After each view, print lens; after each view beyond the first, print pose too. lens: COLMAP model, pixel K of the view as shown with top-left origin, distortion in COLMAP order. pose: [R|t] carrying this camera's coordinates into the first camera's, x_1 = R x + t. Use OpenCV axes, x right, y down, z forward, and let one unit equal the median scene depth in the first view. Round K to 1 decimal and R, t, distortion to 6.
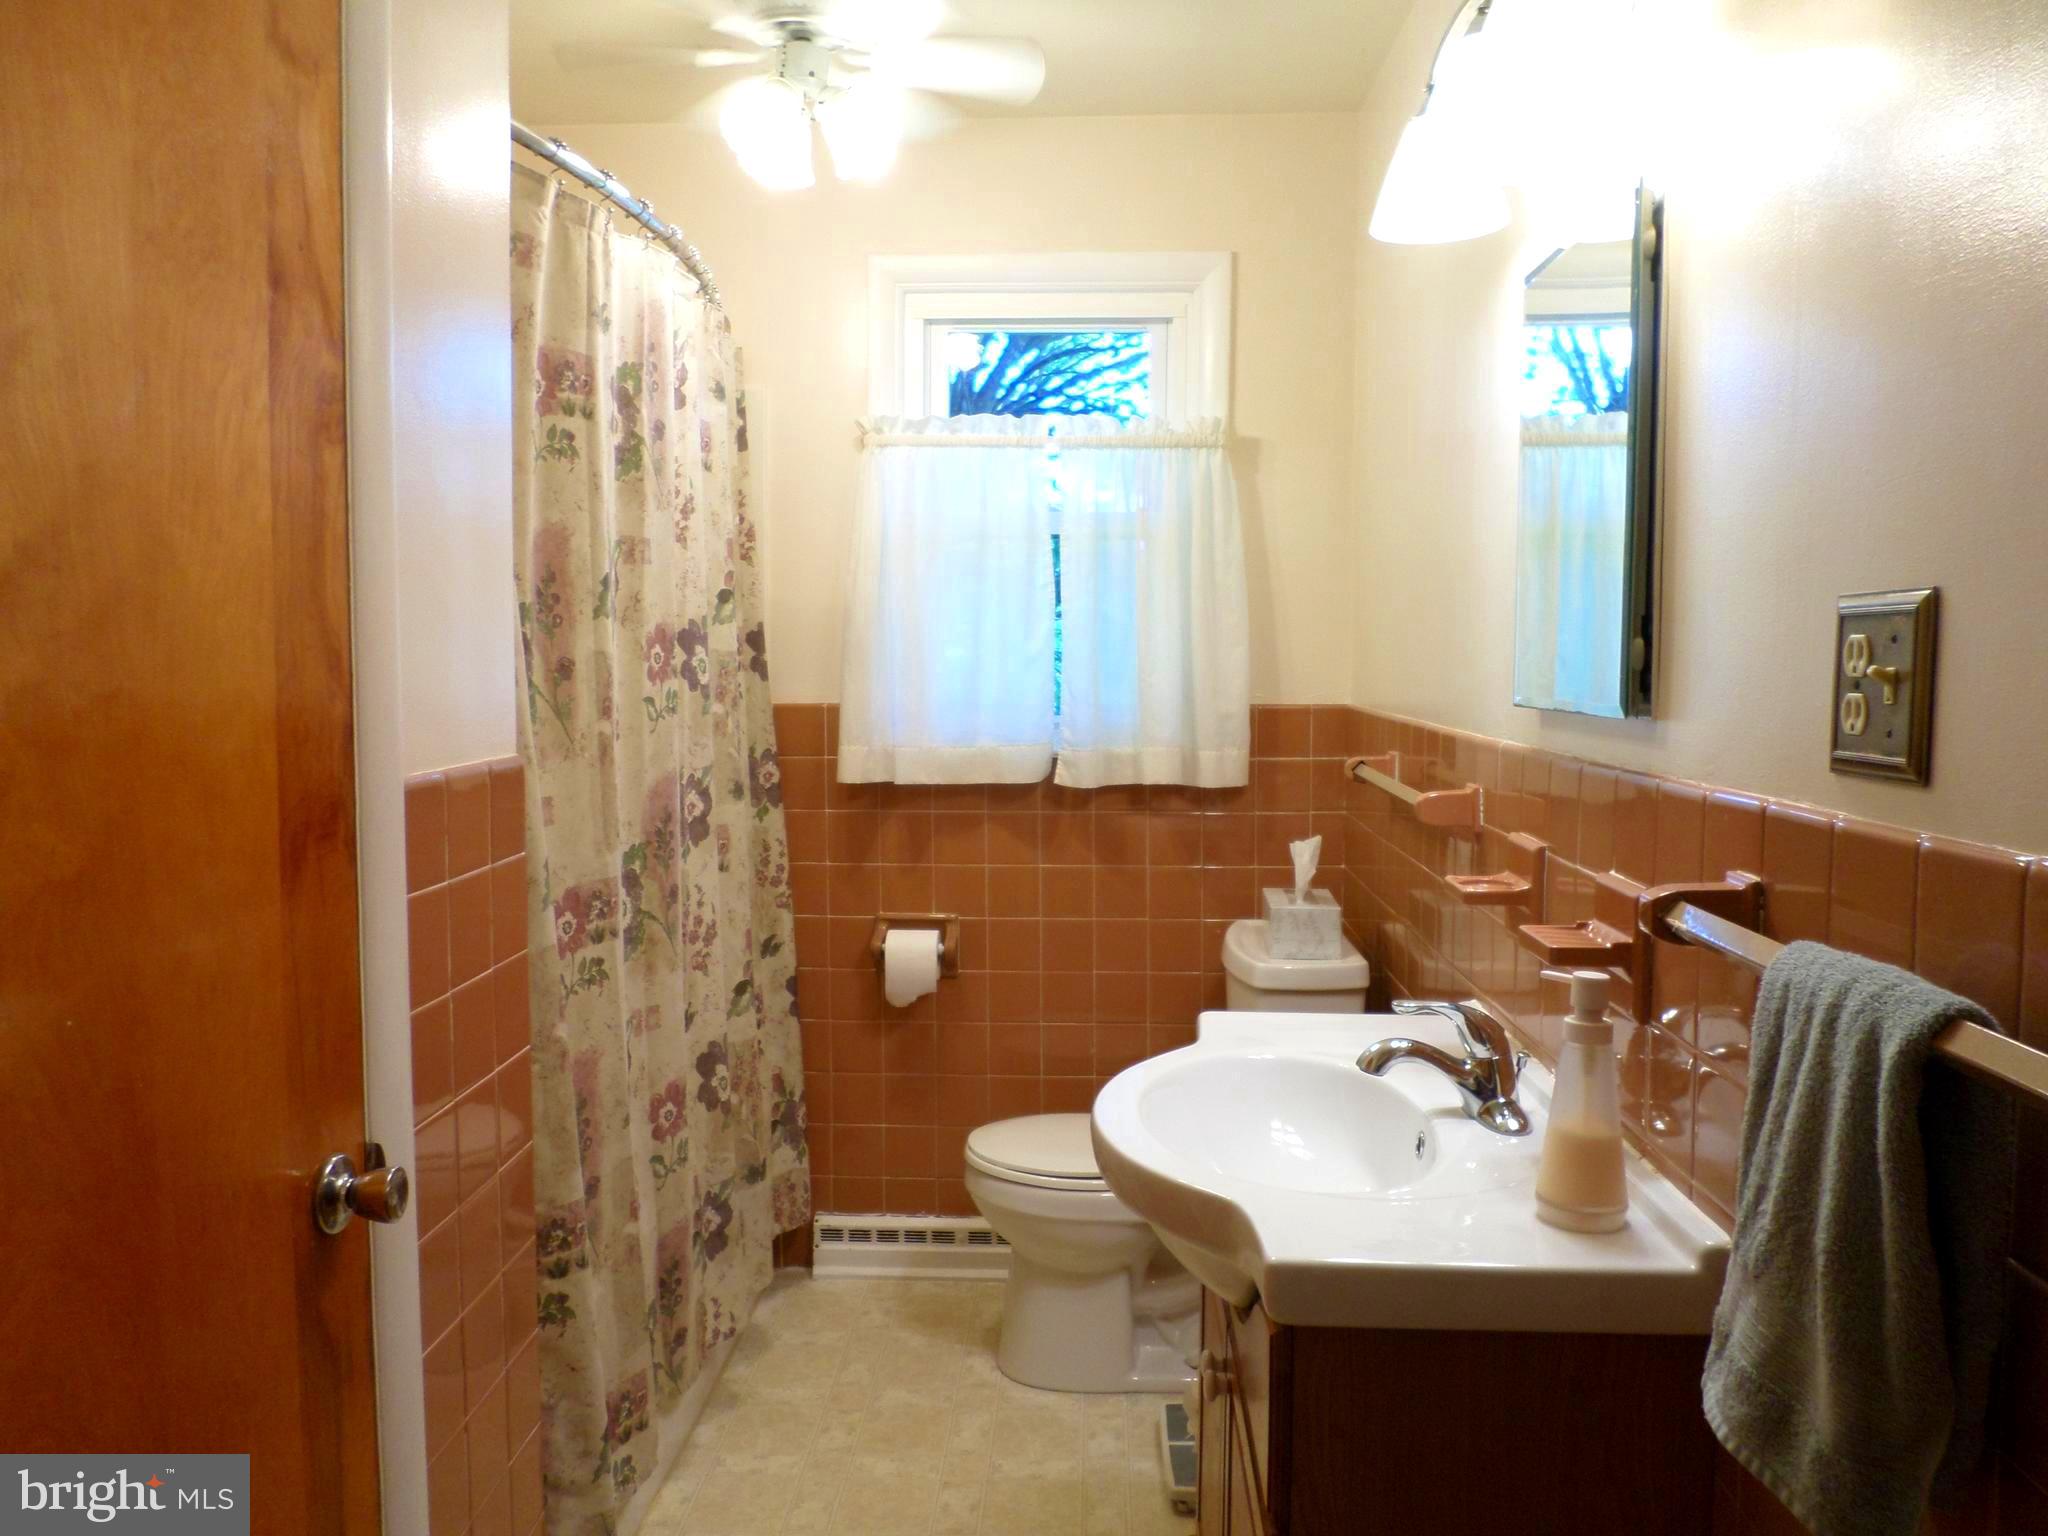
lens RADIAL K [[1586.8, 0, 1024.0], [0, 1586.8, 768.0], [0, 0, 1]] dist [0.009757, 0.001485]
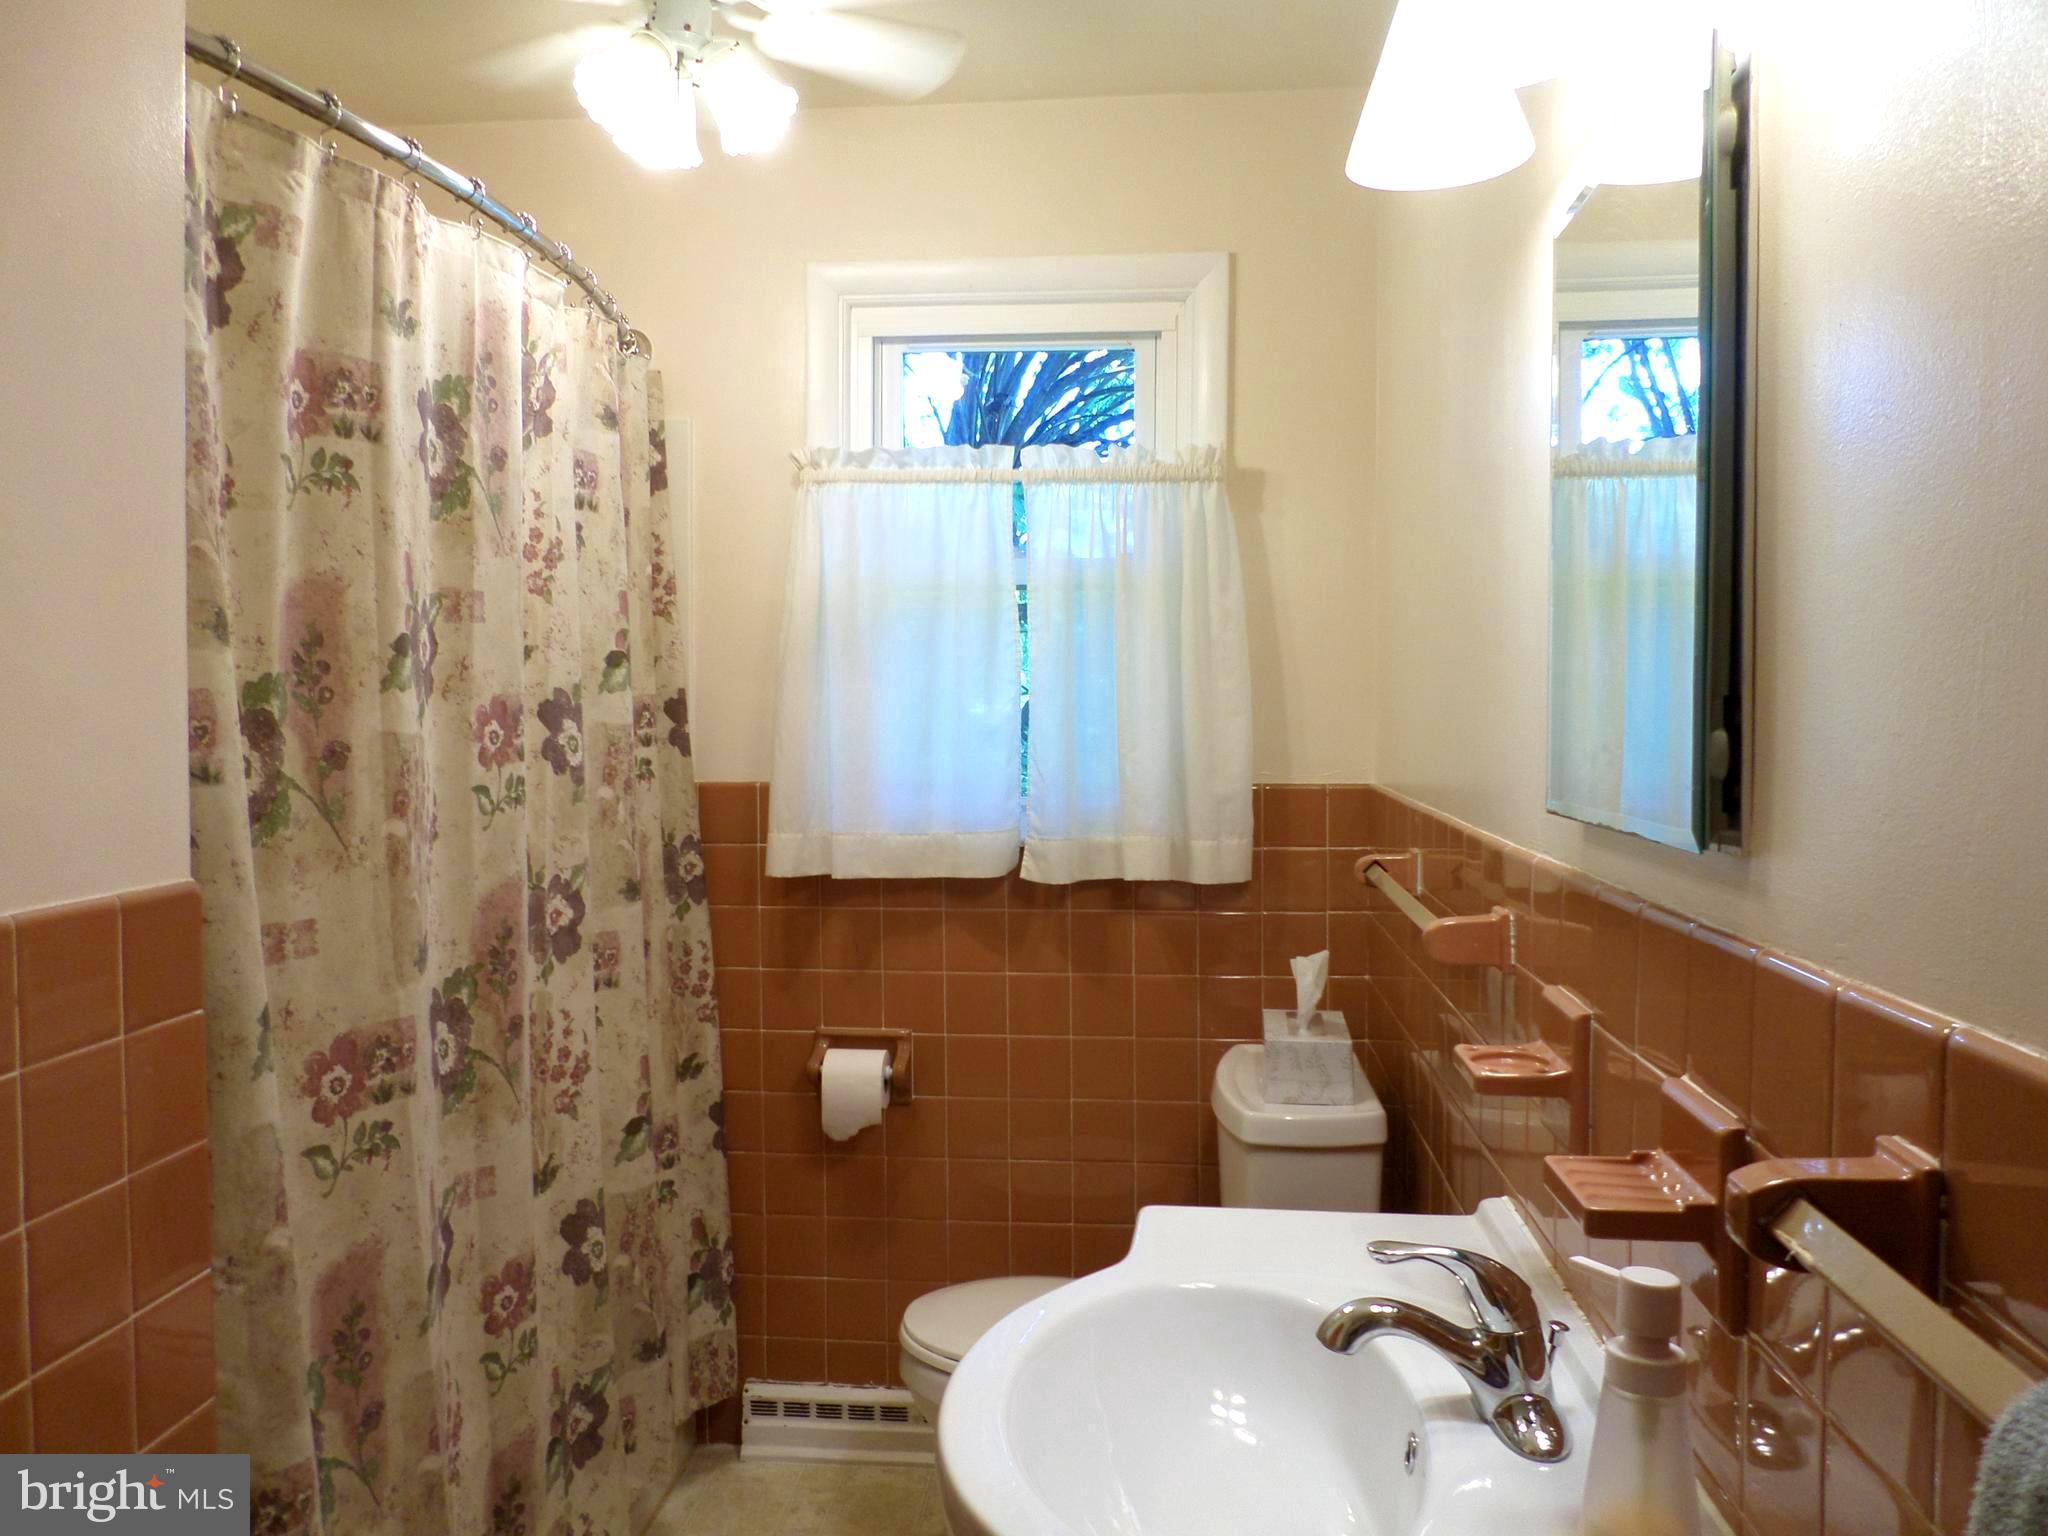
lens RADIAL K [[1586.8, 0, 1024.0], [0, 1586.8, 768.0], [0, 0, 1]] dist [0.009757, 0.001485]
pose [[0.998882, -0.000495, -0.047271, 0.070378], [-0.001075, 0.999448, -0.033190, -0.023899], [0.047262, 0.033204, 0.998331, 0.178578]]
